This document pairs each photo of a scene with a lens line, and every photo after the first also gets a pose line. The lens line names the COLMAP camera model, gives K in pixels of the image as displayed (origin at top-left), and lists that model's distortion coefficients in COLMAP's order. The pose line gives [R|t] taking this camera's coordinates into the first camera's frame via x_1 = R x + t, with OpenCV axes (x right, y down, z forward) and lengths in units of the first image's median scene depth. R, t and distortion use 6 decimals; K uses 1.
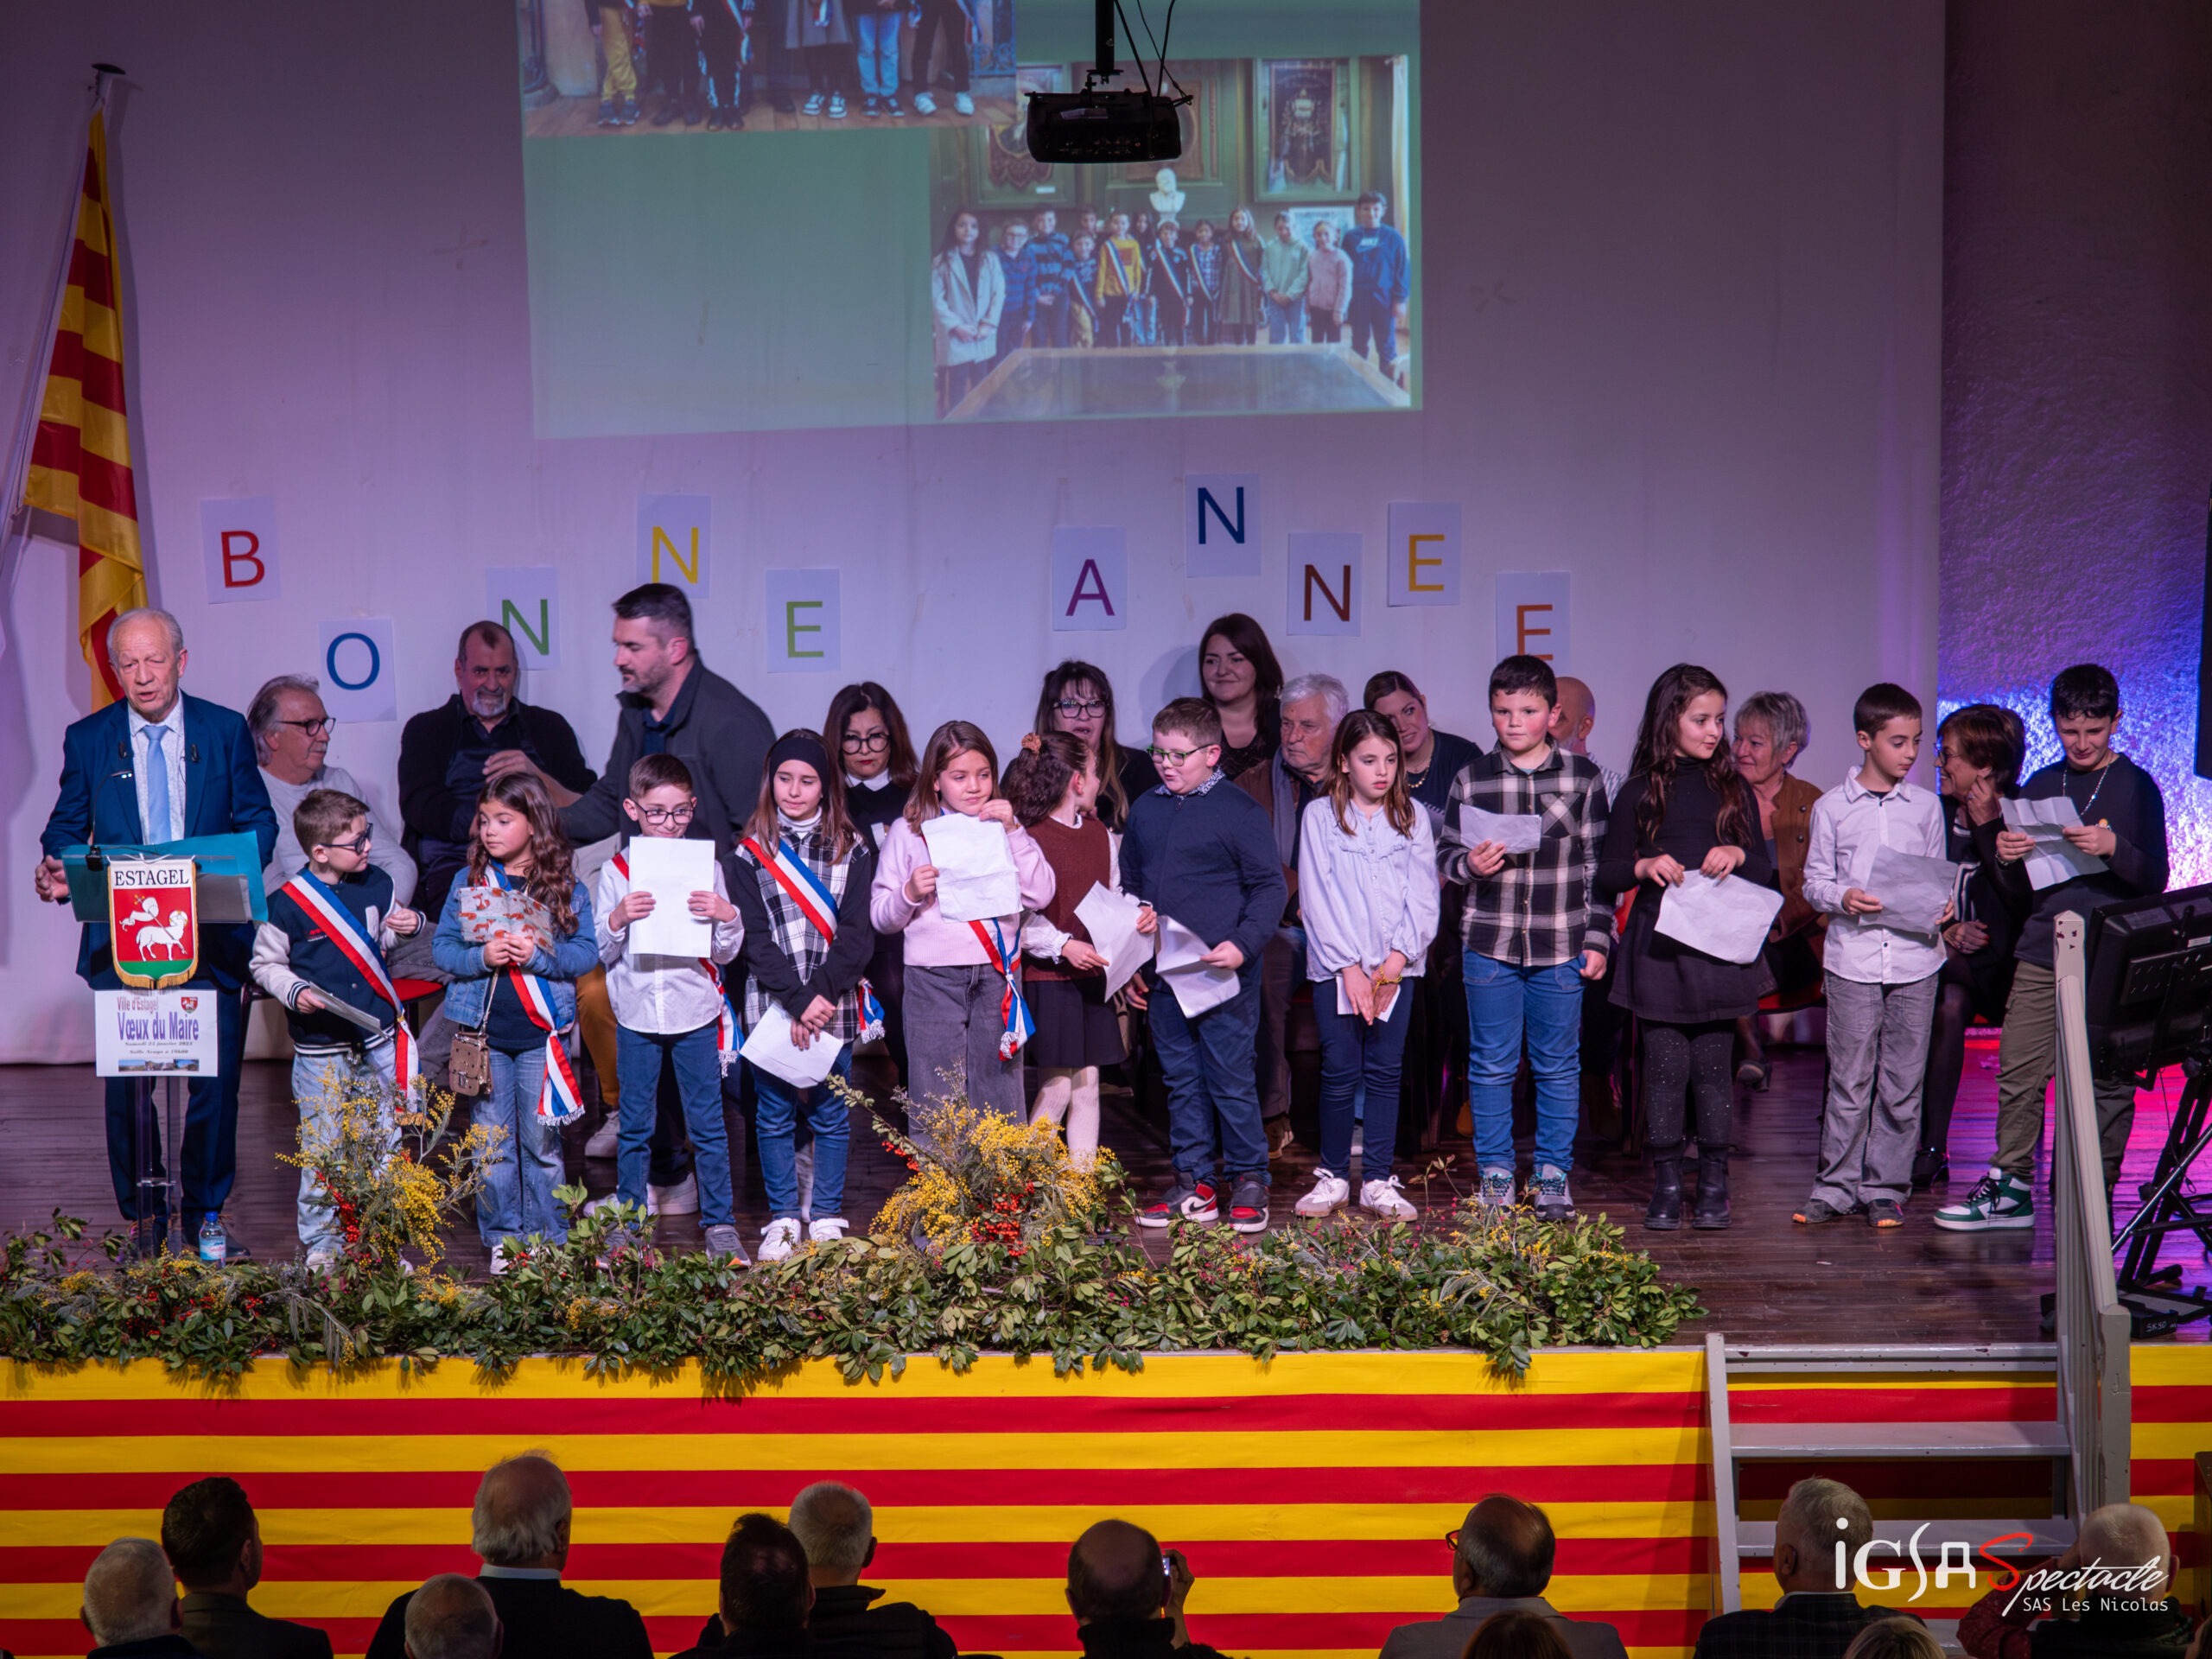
lens RADIAL K [[6854.1, 0, 1106.0], [0, 6854.1, 829.5], [0, 0, 1]] dist [0.018901, -0.859380]
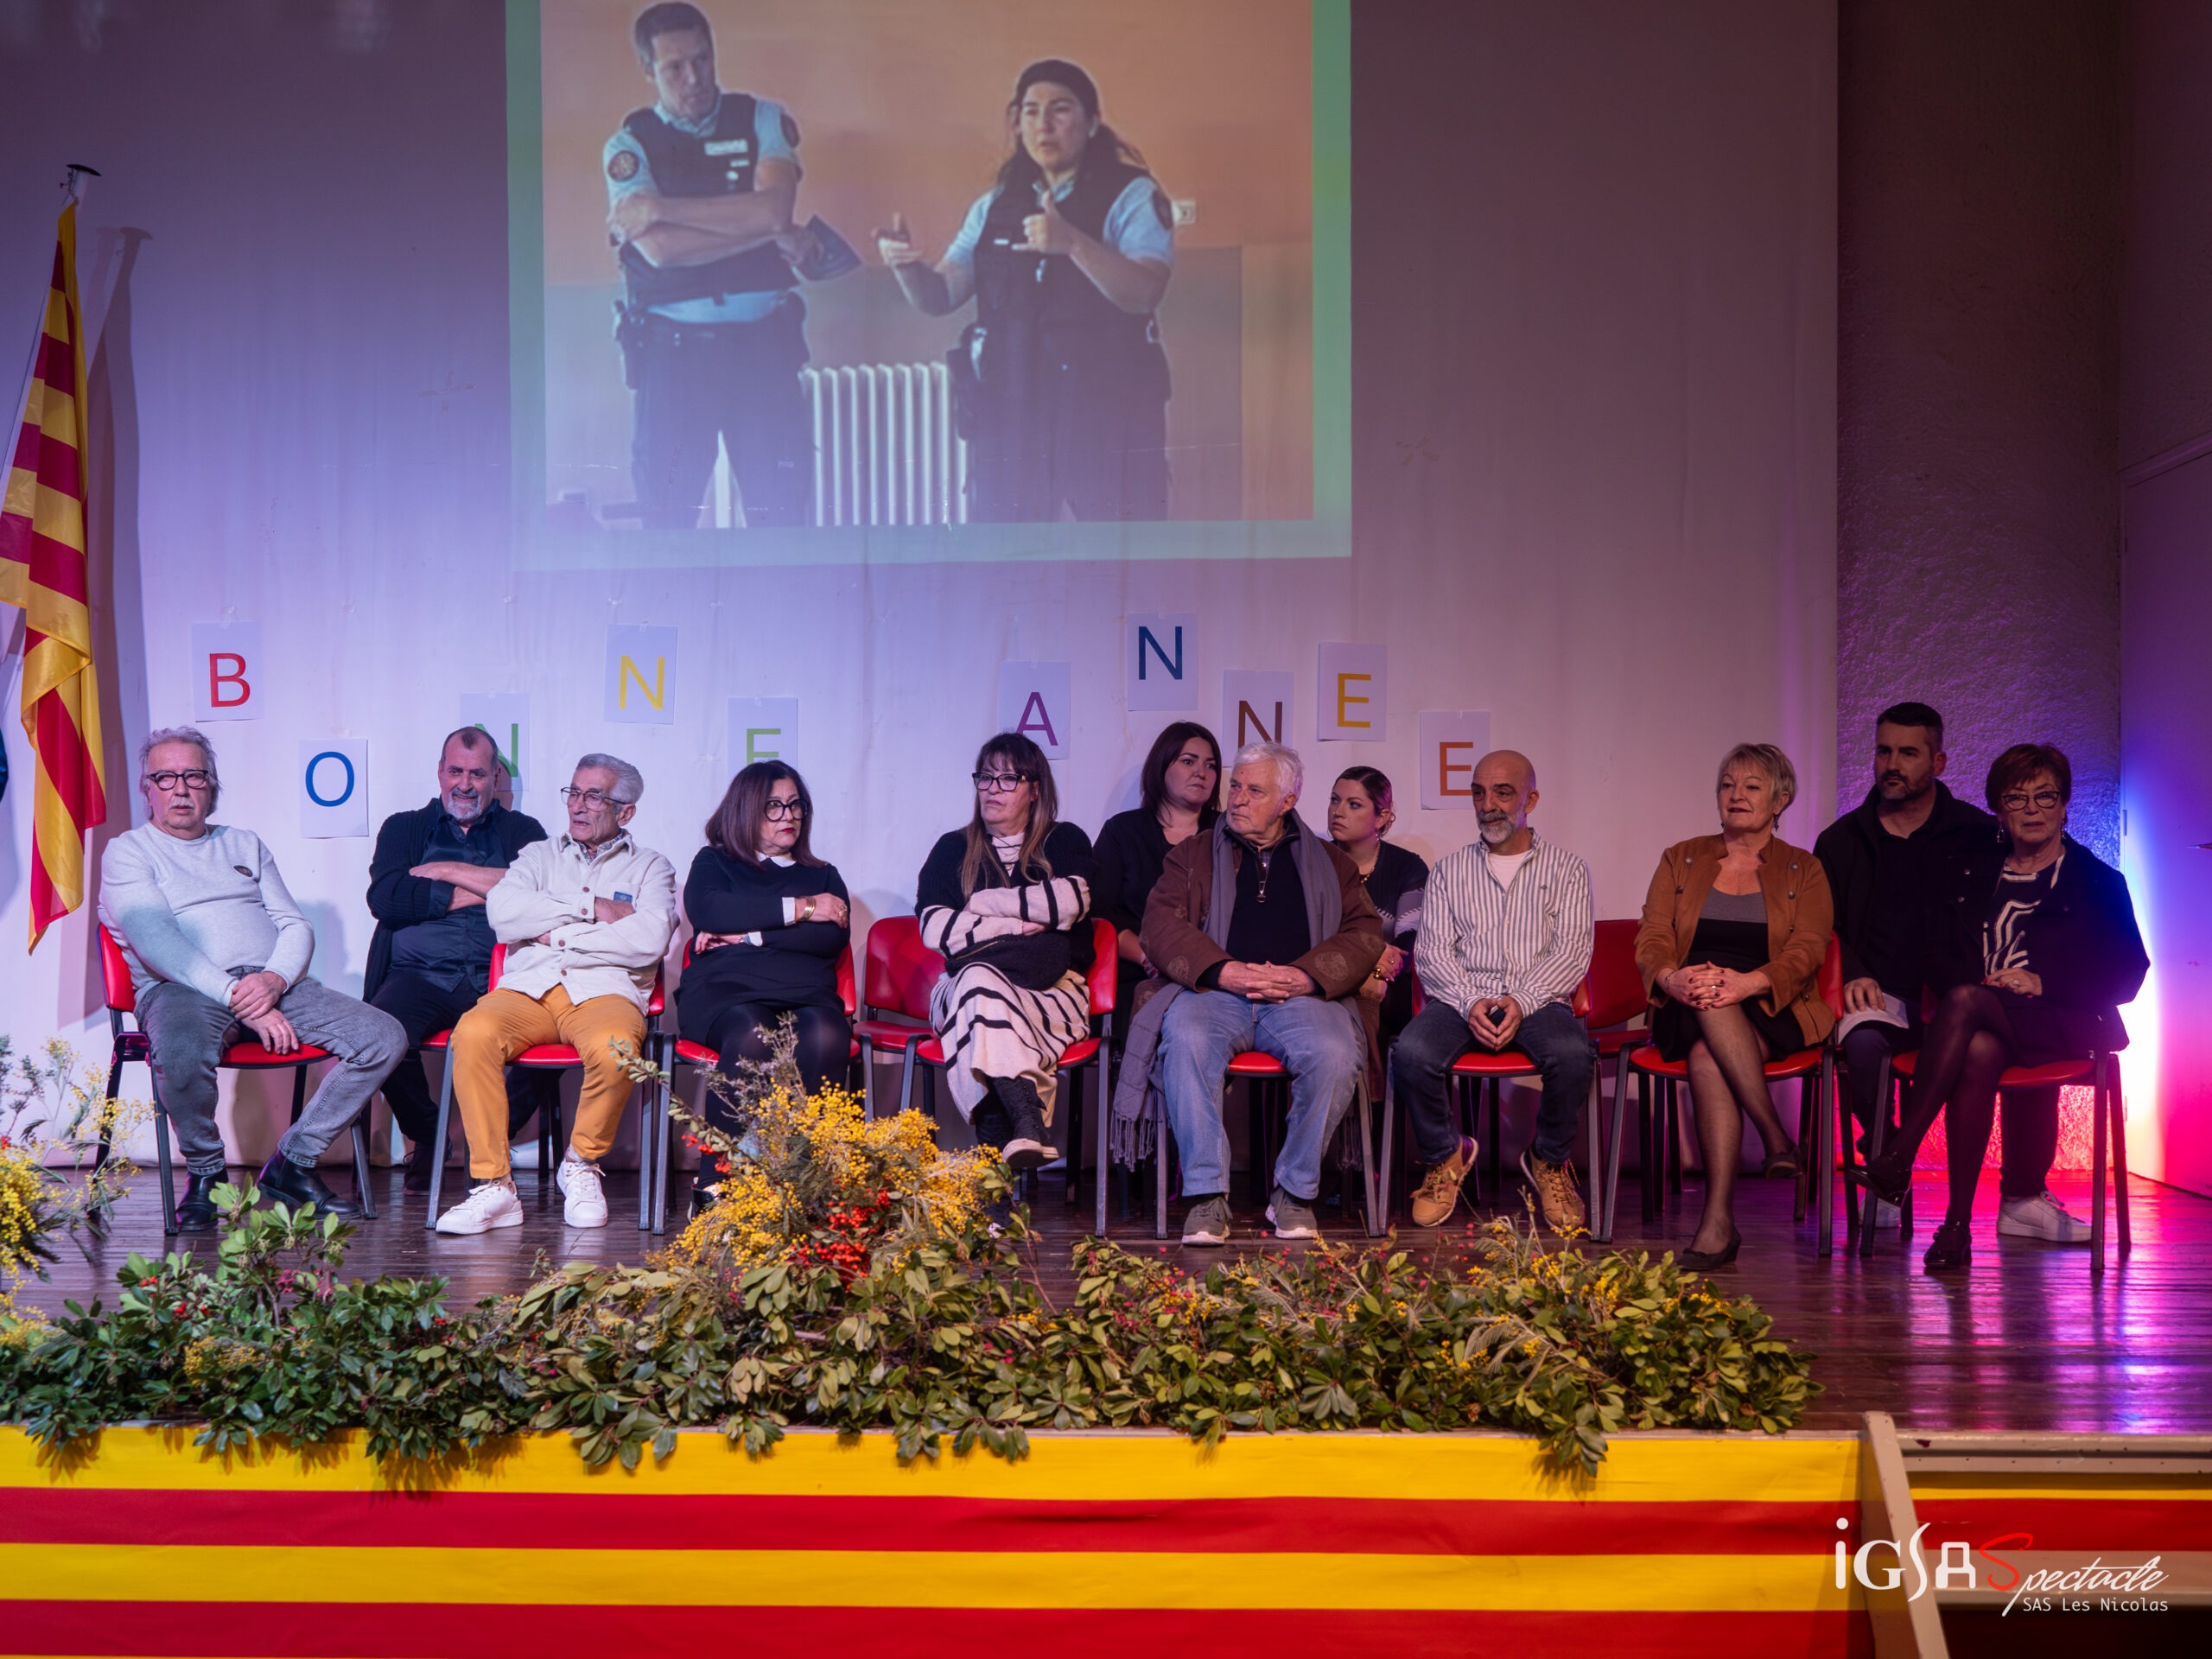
lens RADIAL K [[2823.8, 0, 1186.5], [0, 2823.8, 833.4], [0, 0, 1]] dist [0.012303, -0.050106]
pose [[0.999490, 0.018642, 0.025923, 0.012493], [-0.014415, 0.987865, -0.154642, 0.060618], [-0.028491, 0.154189, 0.987630, 0.711209]]
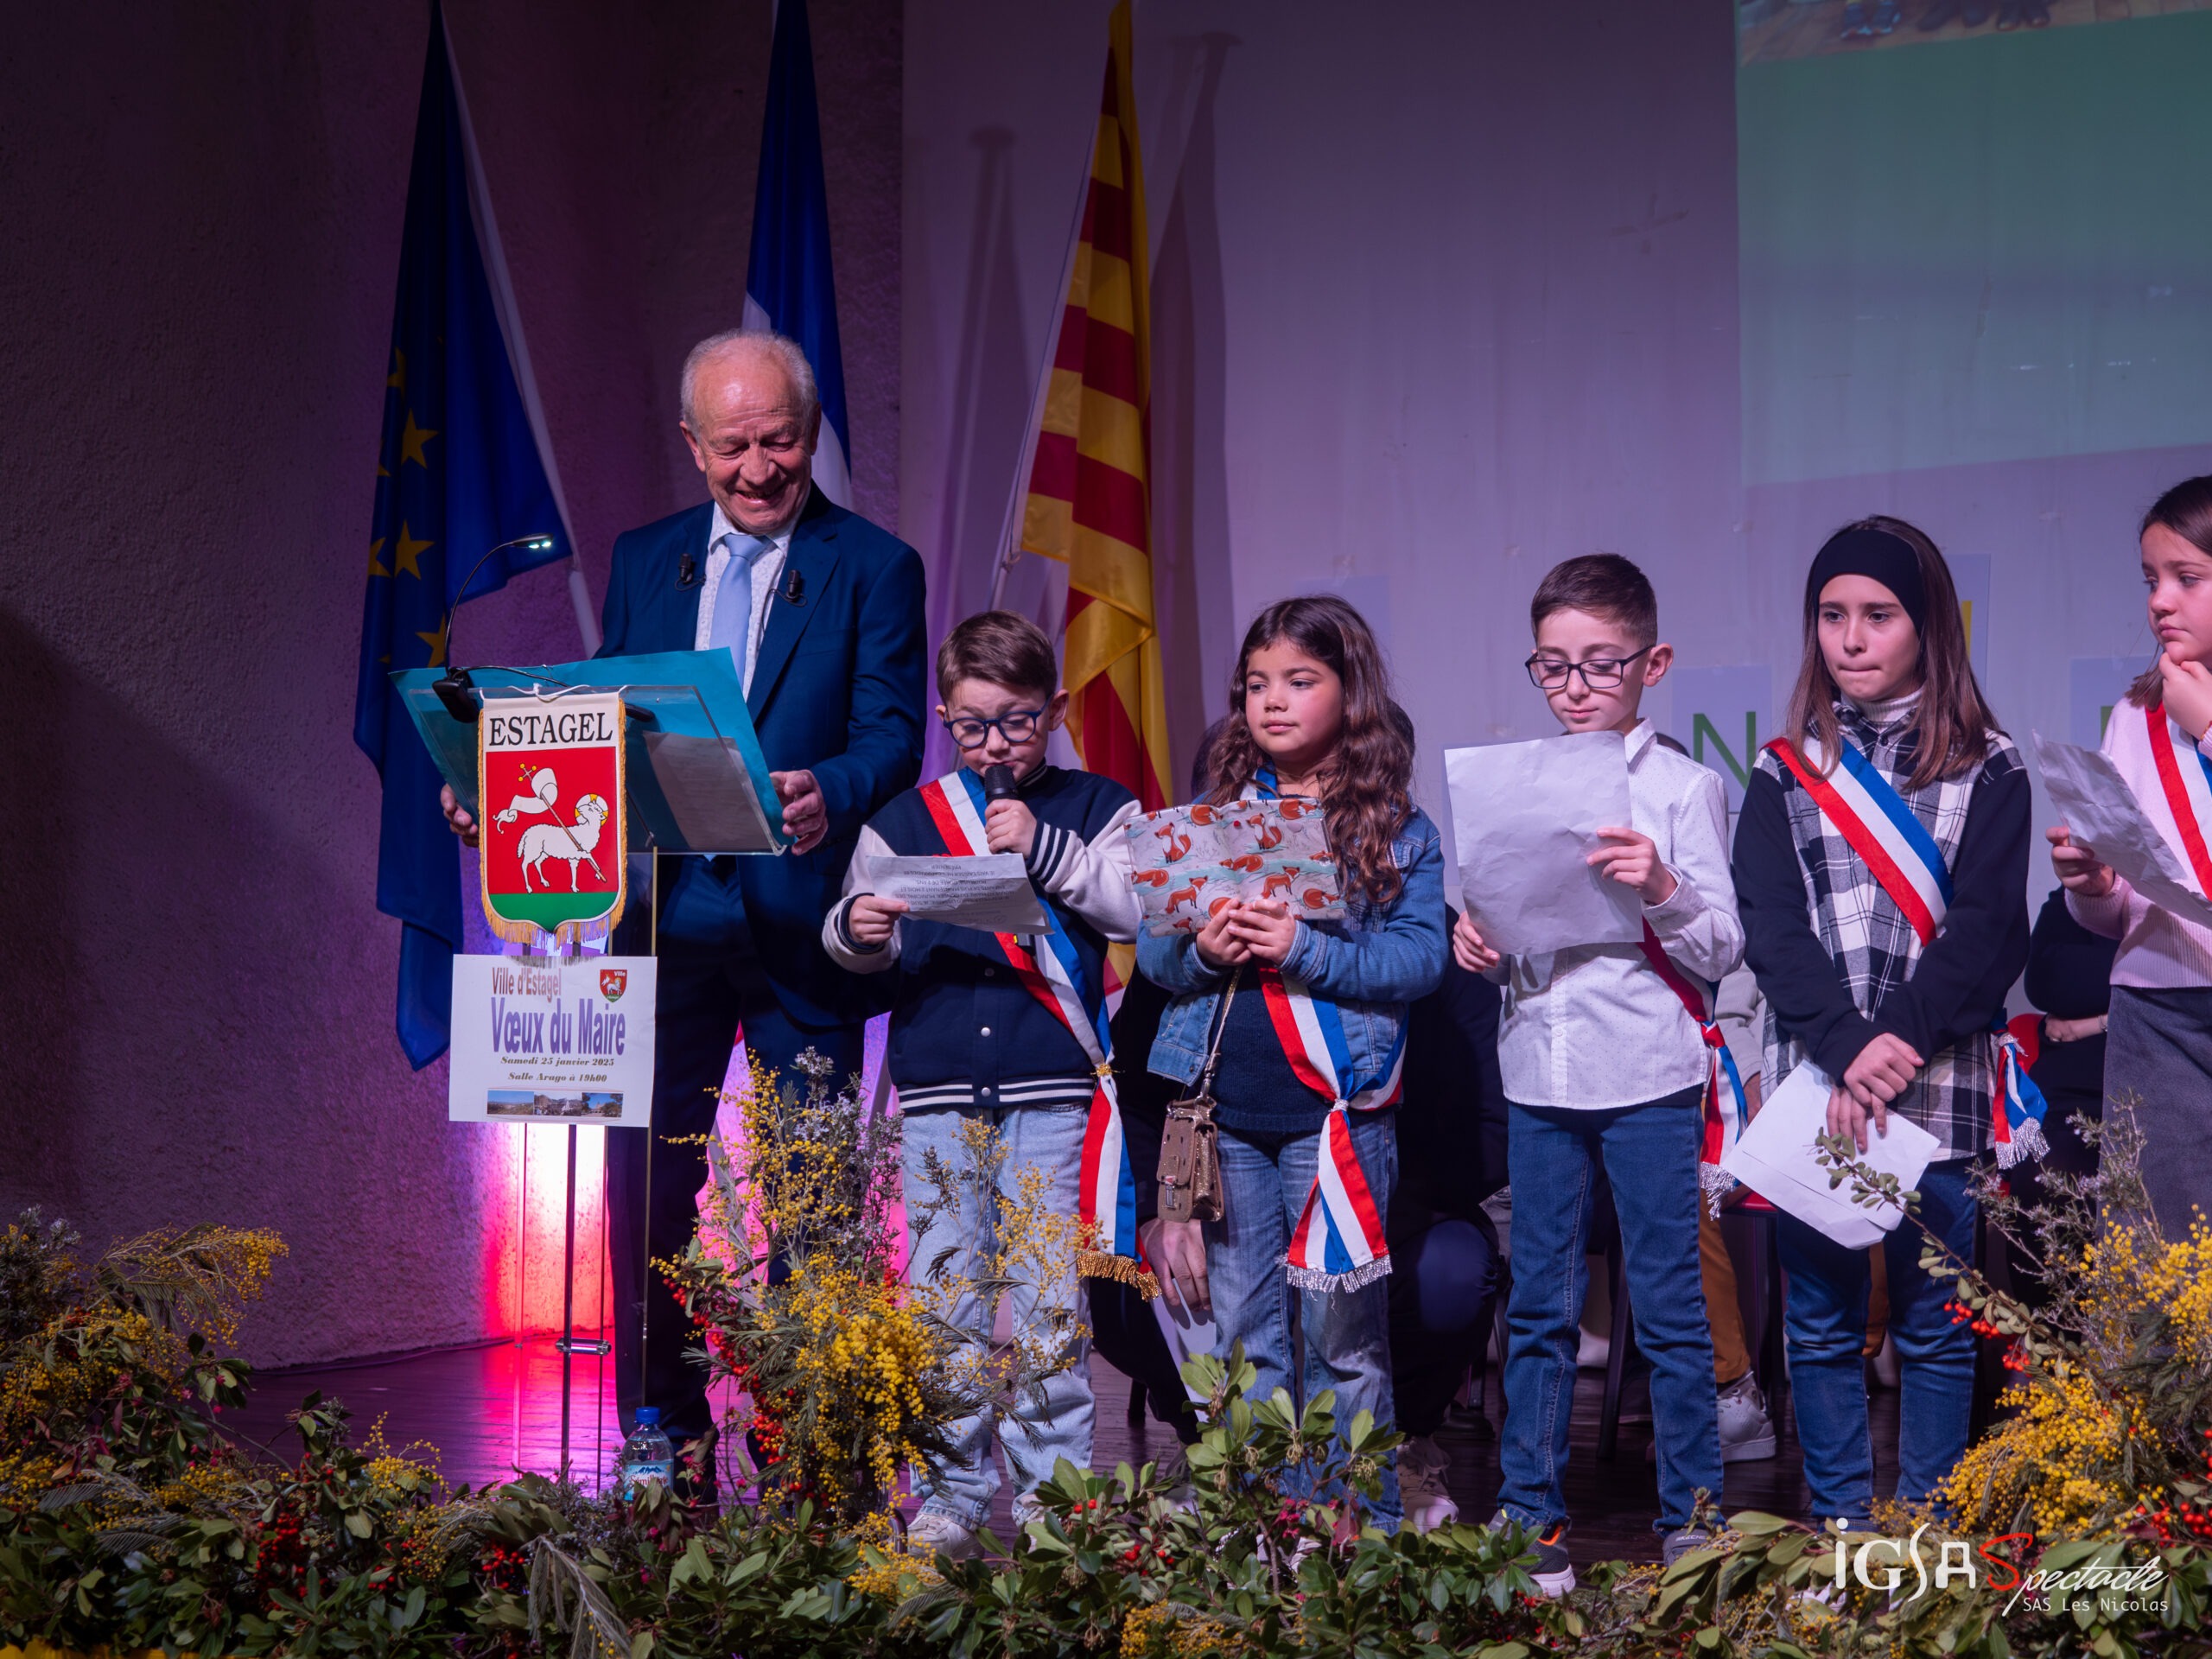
lens RADIAL K [[3764.5, 0, 1106.0], [0, 3764.5, 829.5], [0, 0, 1]] dist [-0.015513, 0.065531]
pose [[0.920355, 0.000620, -0.391084, 0.010043], [-0.073155, 0.982621, -0.170600, 0.061176], [0.384182, 0.185623, 0.904405, 0.782119]]
